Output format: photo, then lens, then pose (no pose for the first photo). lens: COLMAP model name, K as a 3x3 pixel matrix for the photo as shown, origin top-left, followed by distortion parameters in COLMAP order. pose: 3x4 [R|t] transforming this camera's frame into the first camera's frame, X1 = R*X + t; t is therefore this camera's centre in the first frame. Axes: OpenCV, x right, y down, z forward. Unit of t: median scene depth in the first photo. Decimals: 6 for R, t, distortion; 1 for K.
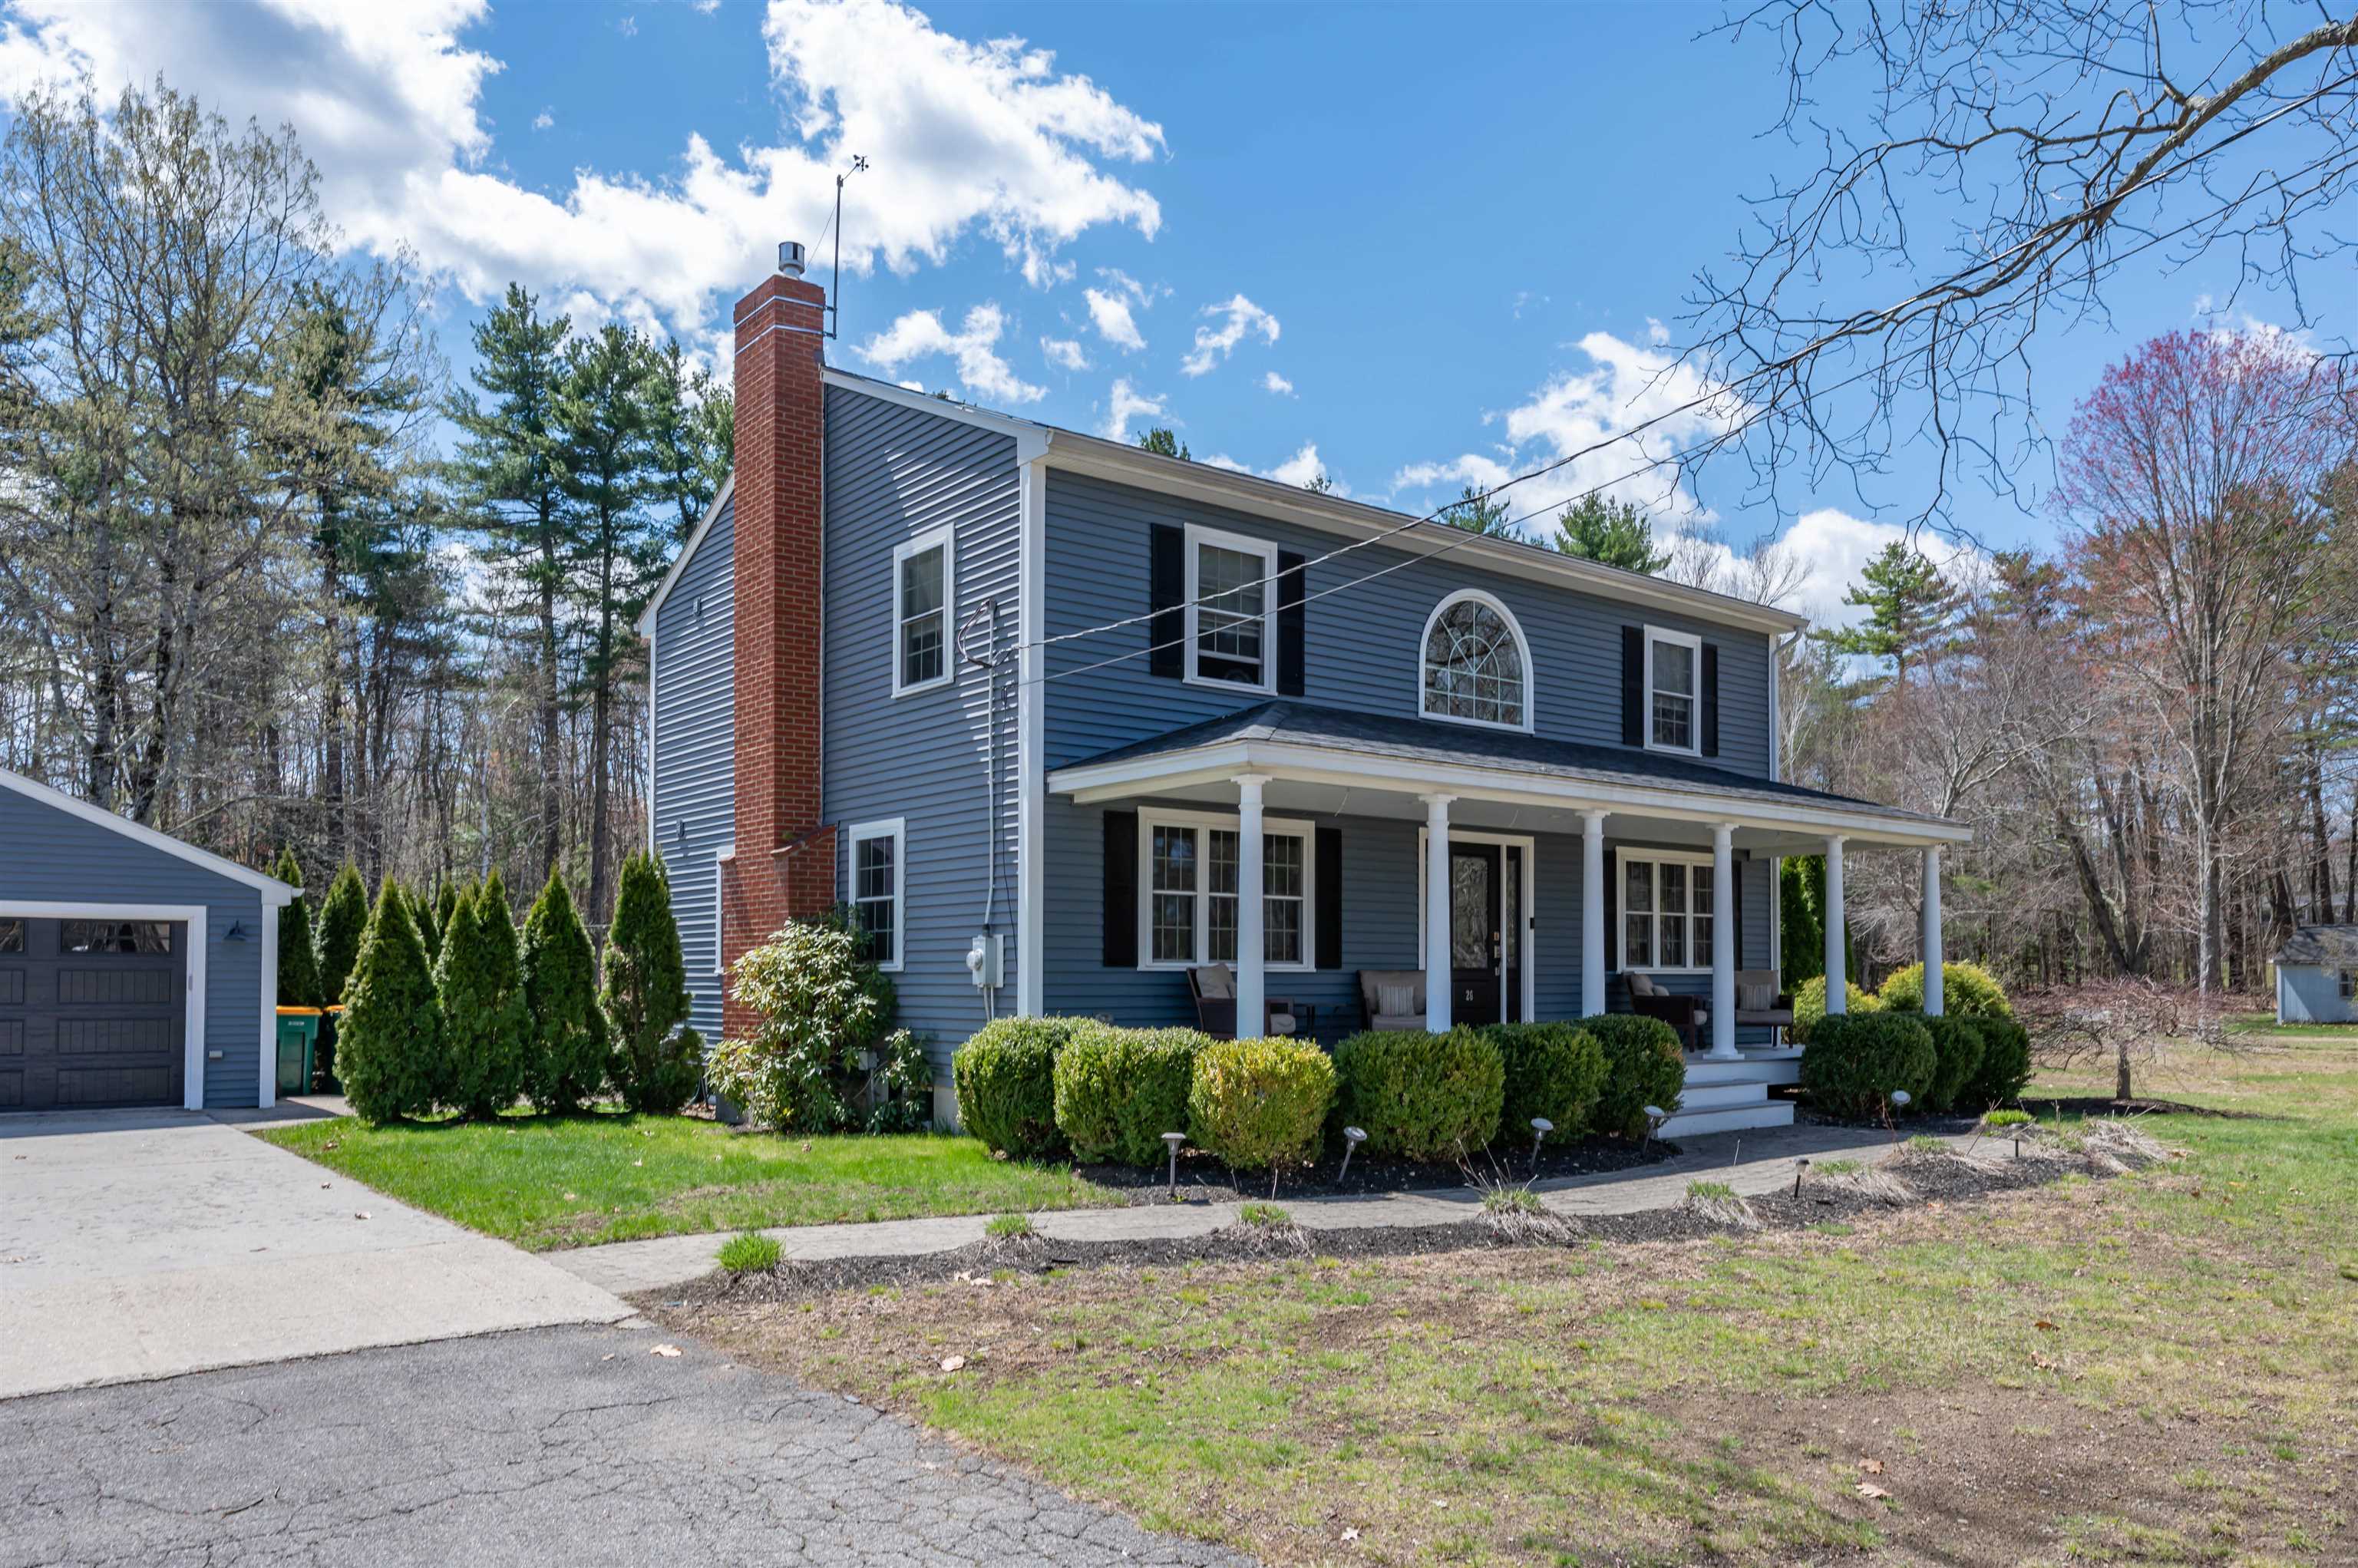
lens RADIAL K [[1674.8, 0, 1187.2], [0, 1674.8, 954.5], [0, 0, 1]] dist [-0.021837, 0.014035]
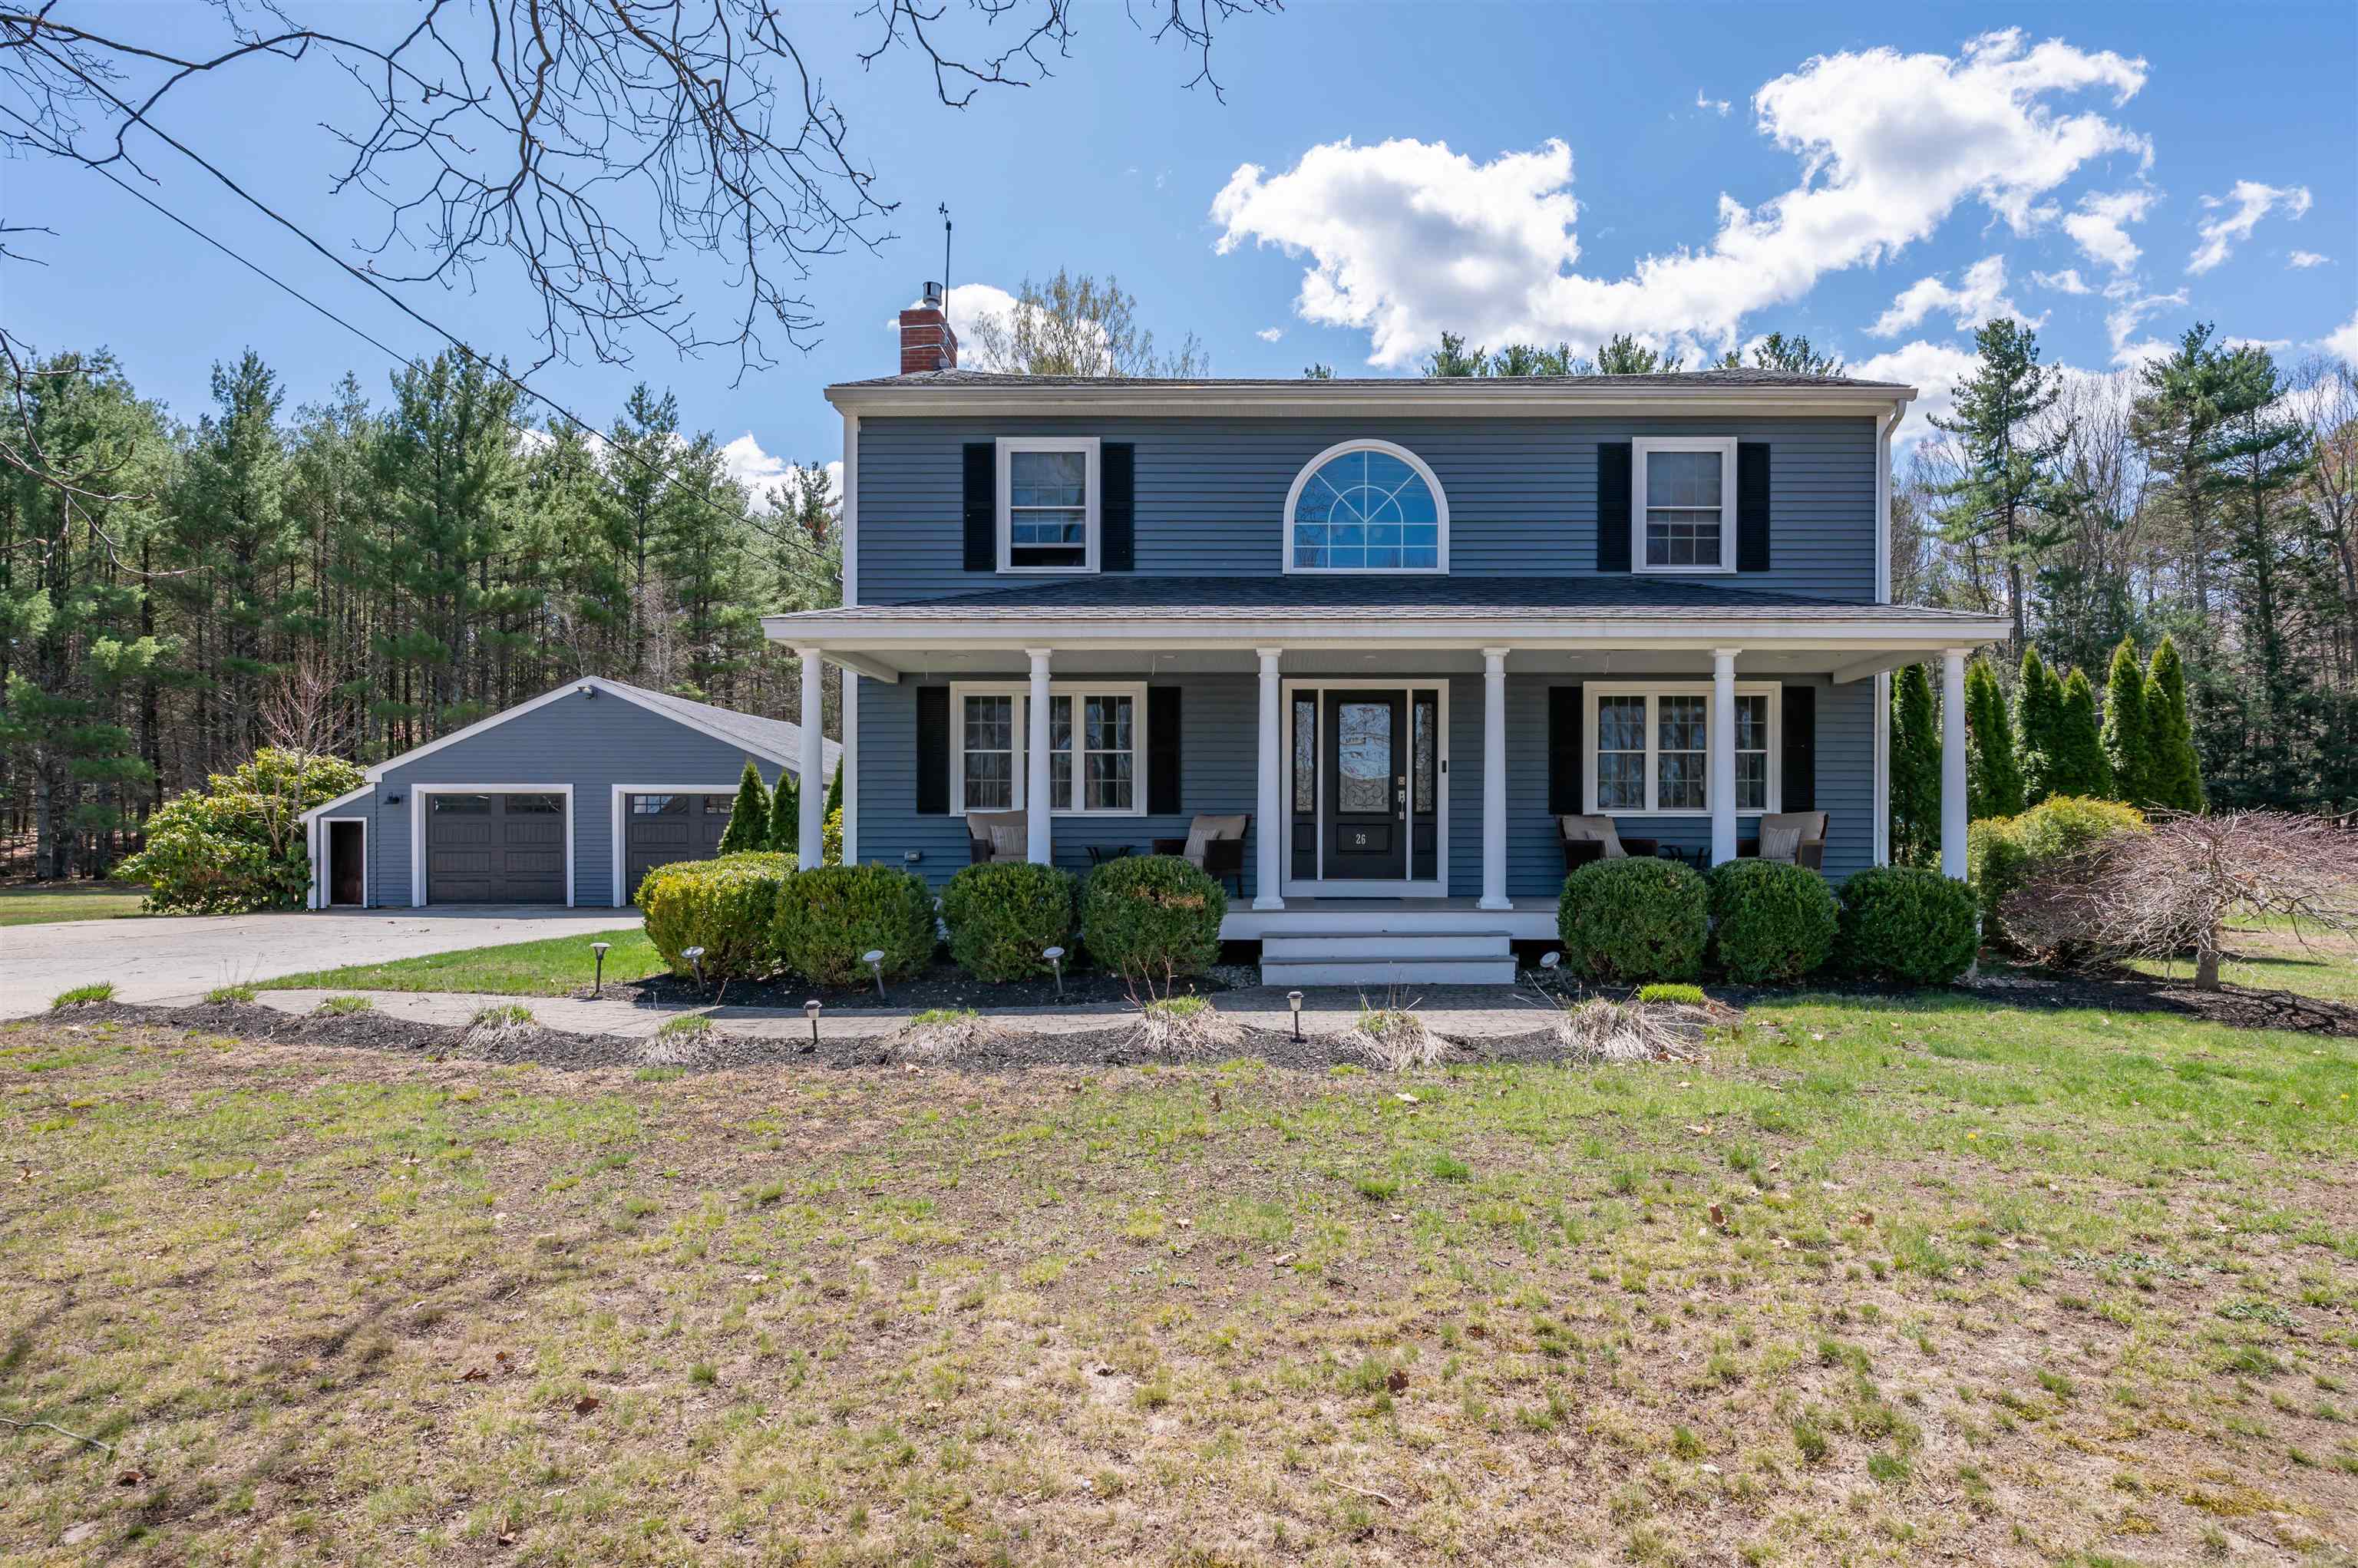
lens RADIAL K [[1185.3, 0, 1248.1], [0, 1185.3, 841.8], [0, 0, 1]] dist [-0.003008, 0.001948]
pose [[0.780913, 0.002728, -0.624634, 0.572429], [0.011355, 0.999763, 0.018563, 0.012128], [0.624537, -0.021589, 0.780697, 0.391155]]
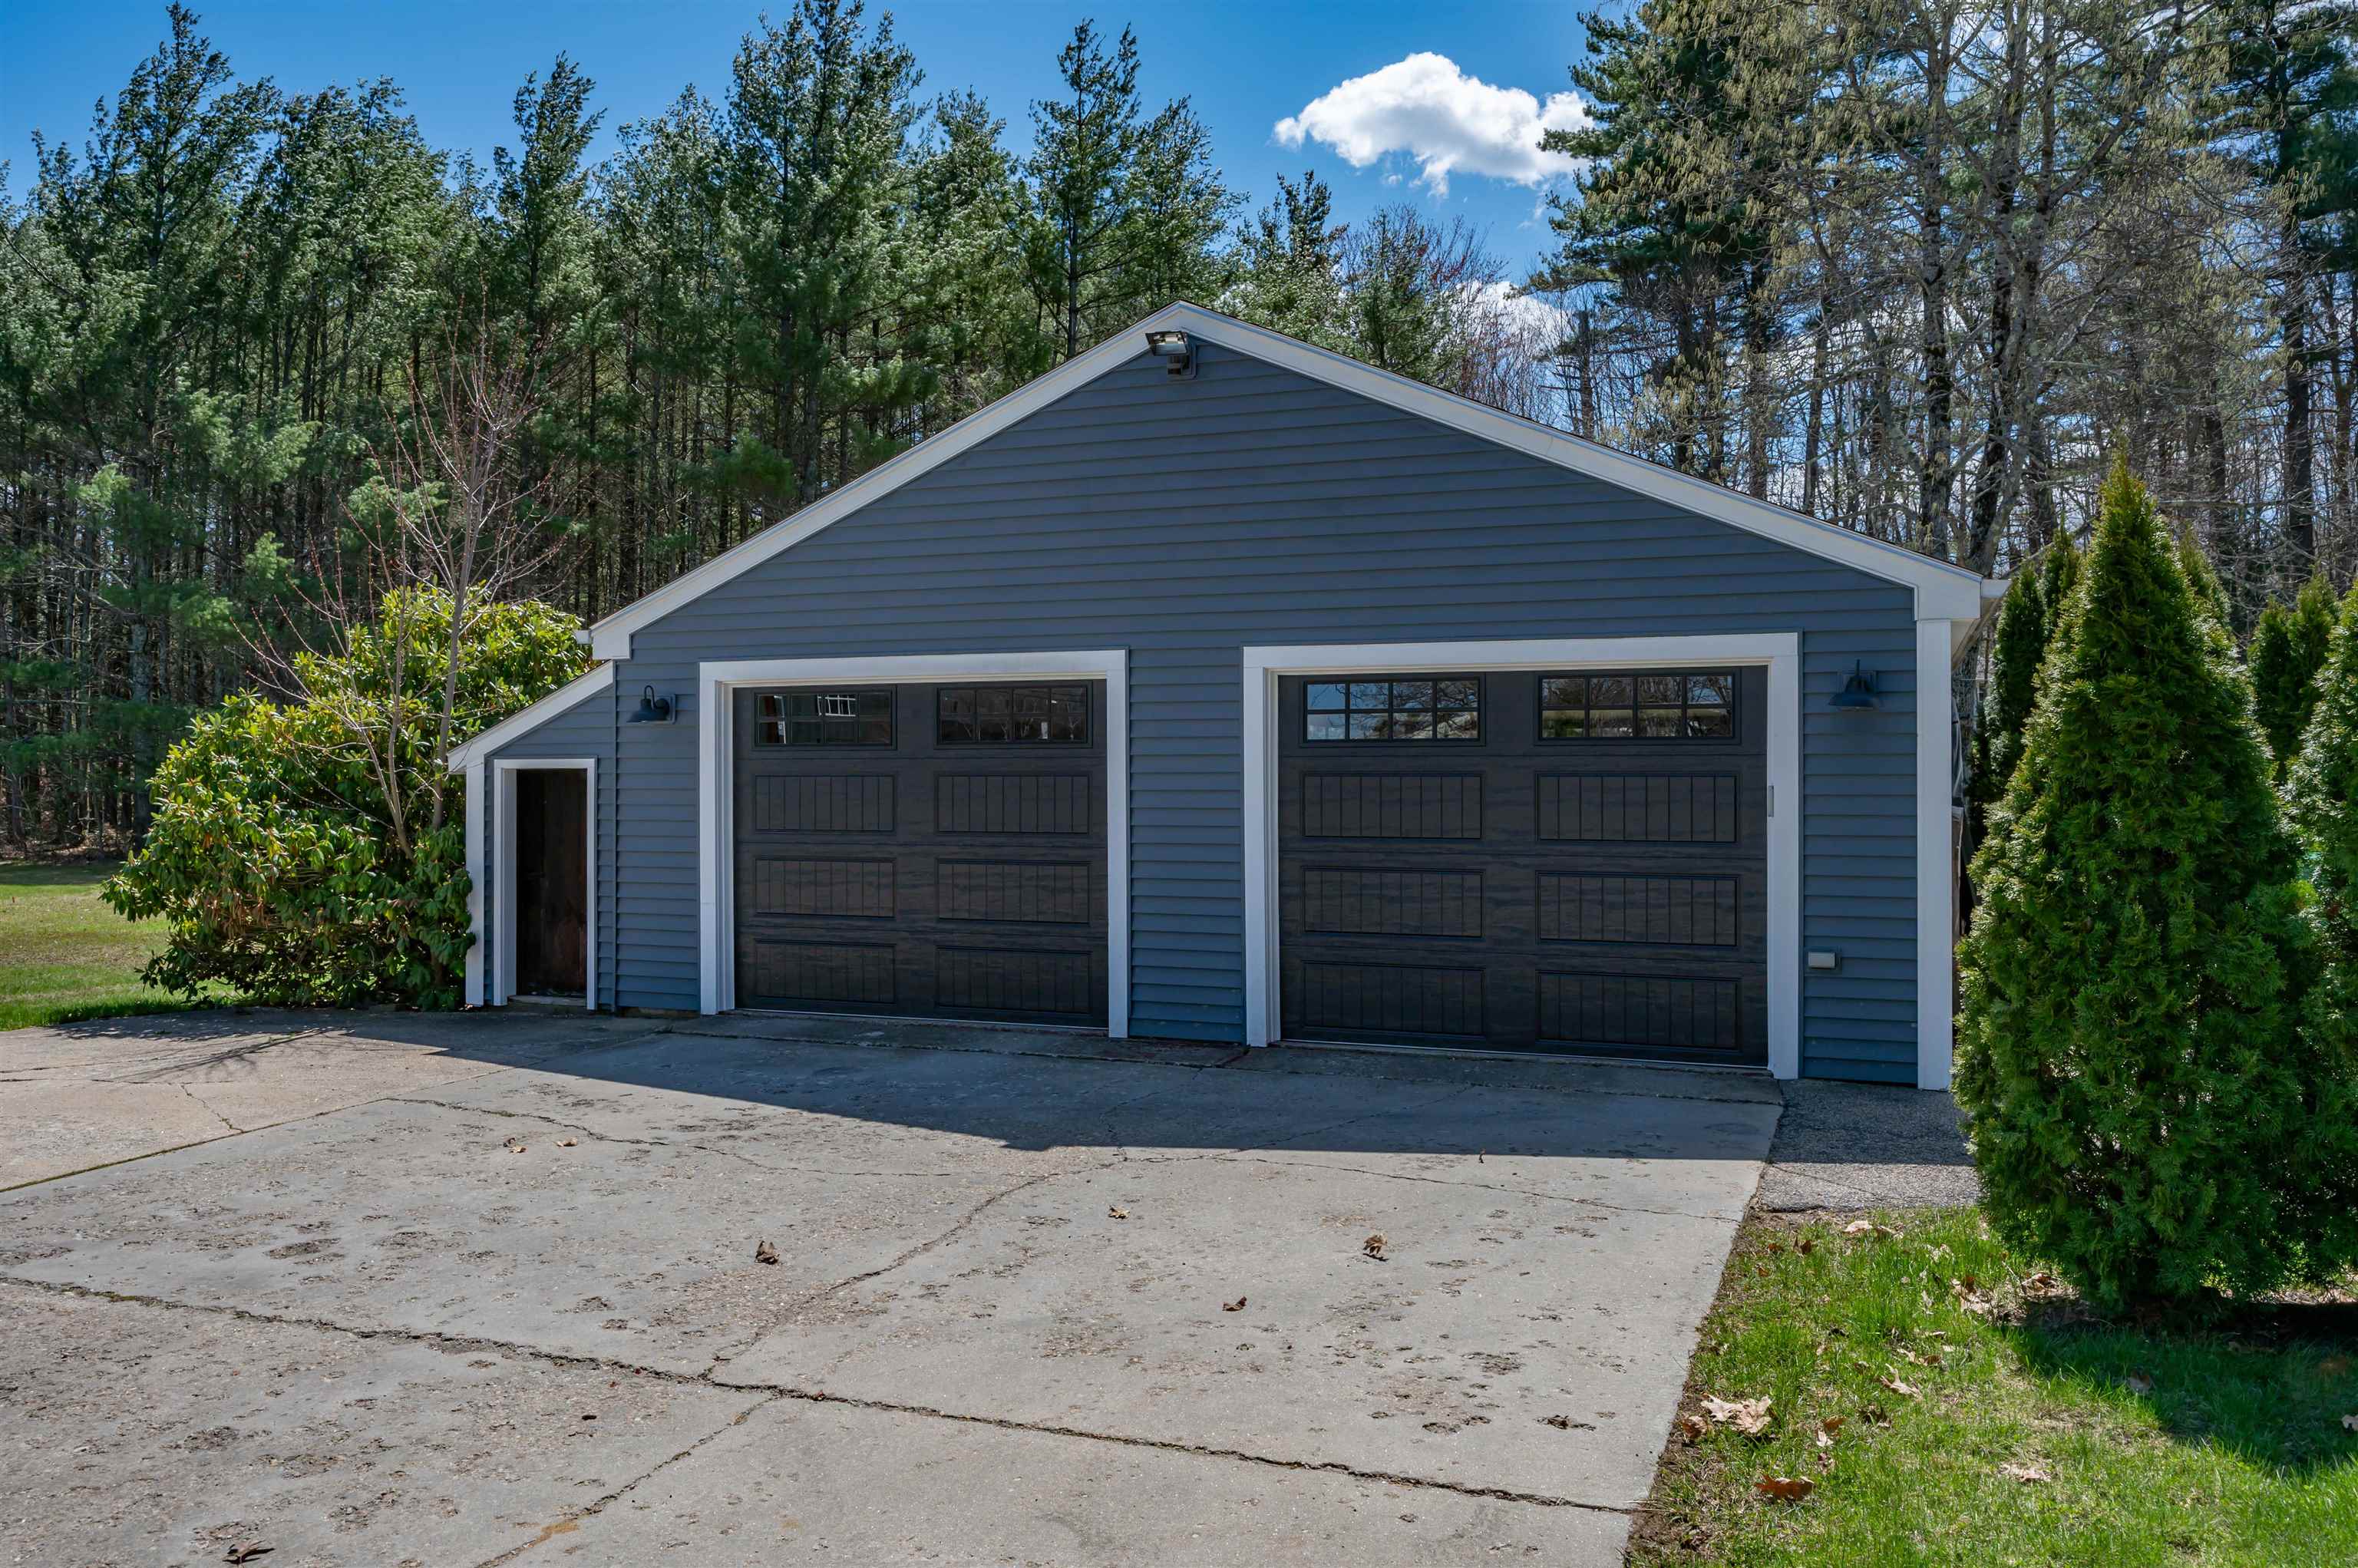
lens RADIAL K [[1761.7, 0, 1193.2], [0, 1761.7, 770.1], [0, 0, 1]] dist [0.007896, -0.002346]
pose [[0.495446, -0.001492, -0.868638, -0.270587], [0.016380, 0.999837, 0.007625, 0.002075], [0.868485, -0.018006, 0.495389, 0.660672]]
